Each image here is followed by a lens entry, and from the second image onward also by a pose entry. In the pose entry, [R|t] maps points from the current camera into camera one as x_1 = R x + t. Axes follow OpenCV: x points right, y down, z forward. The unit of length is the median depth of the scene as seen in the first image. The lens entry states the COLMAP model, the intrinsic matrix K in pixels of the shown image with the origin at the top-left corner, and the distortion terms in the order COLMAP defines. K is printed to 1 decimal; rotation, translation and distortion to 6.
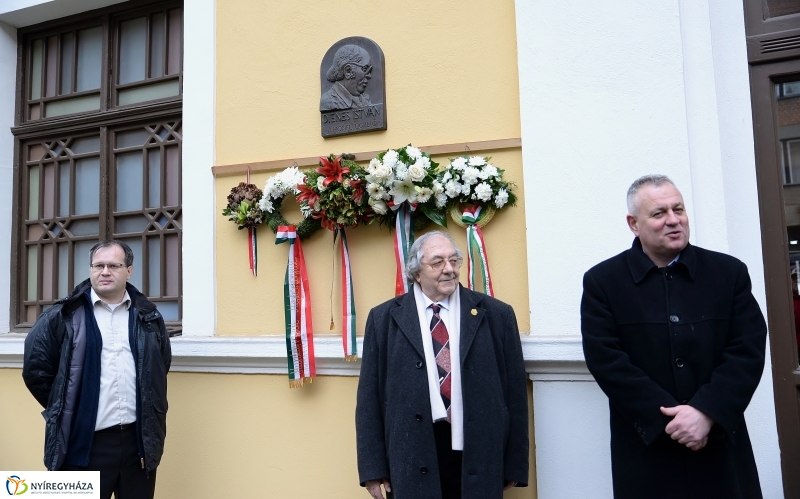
lens RADIAL K [[673.0, 0, 400.1], [0, 673.0, 248.9], [0, 0, 1]] dist [-0.018001, 0.013732]
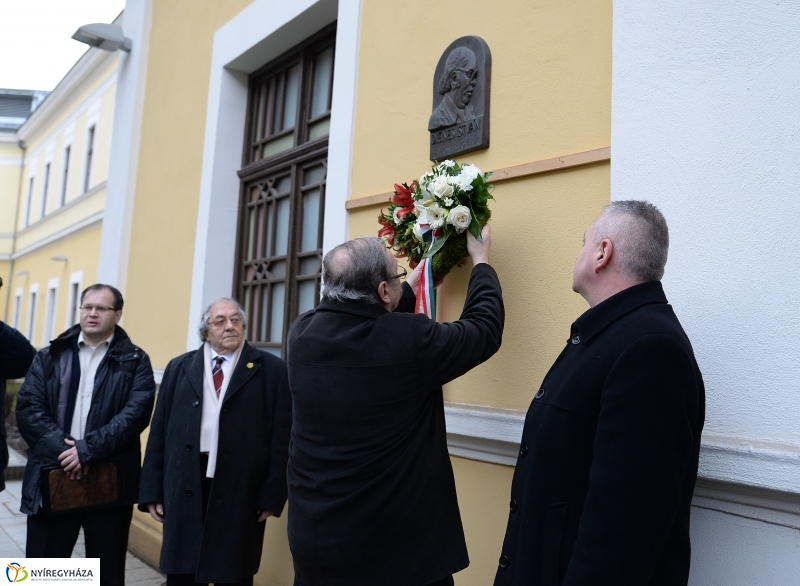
lens RADIAL K [[797.5, 0, 439.9], [0, 797.5, 265.8], [0, 0, 1]] dist [-0.025401, 0.000000]
pose [[0.855360, -0.000665, -0.518034, 0.409630], [-0.018369, 0.999331, -0.031612, -0.005444], [0.517709, 0.036556, 0.854776, 0.165408]]
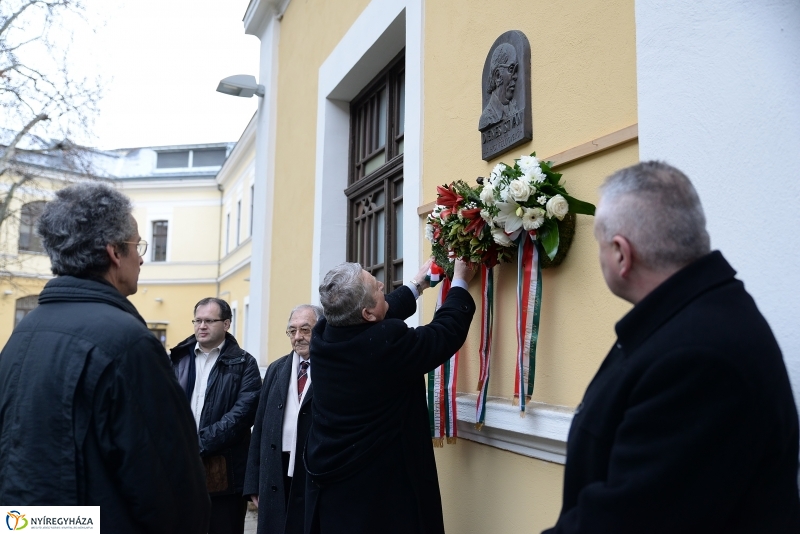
lens RADIAL K [[713.8, 0, 397.9], [0, 713.8, 270.6], [0, 0, 1]] dist [-0.020359, 0.020387]
pose [[0.687012, -0.048680, -0.725014, 0.459088], [0.033202, 0.998814, -0.035603, 0.000982], [0.725888, 0.000388, 0.687813, 0.305896]]
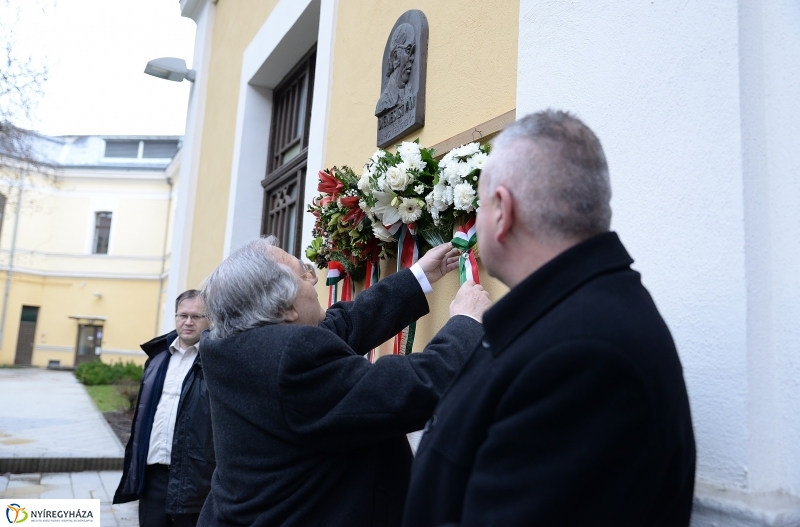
lens RADIAL K [[721.3, 0, 413.3], [0, 721.3, 252.8], [0, 0, 1]] dist [-0.038215, 0.029379]
pose [[0.741809, -0.038032, -0.669531, 0.472952], [-0.013040, 0.997384, -0.071102, 0.013786], [0.670484, 0.061475, 0.739373, 0.420434]]
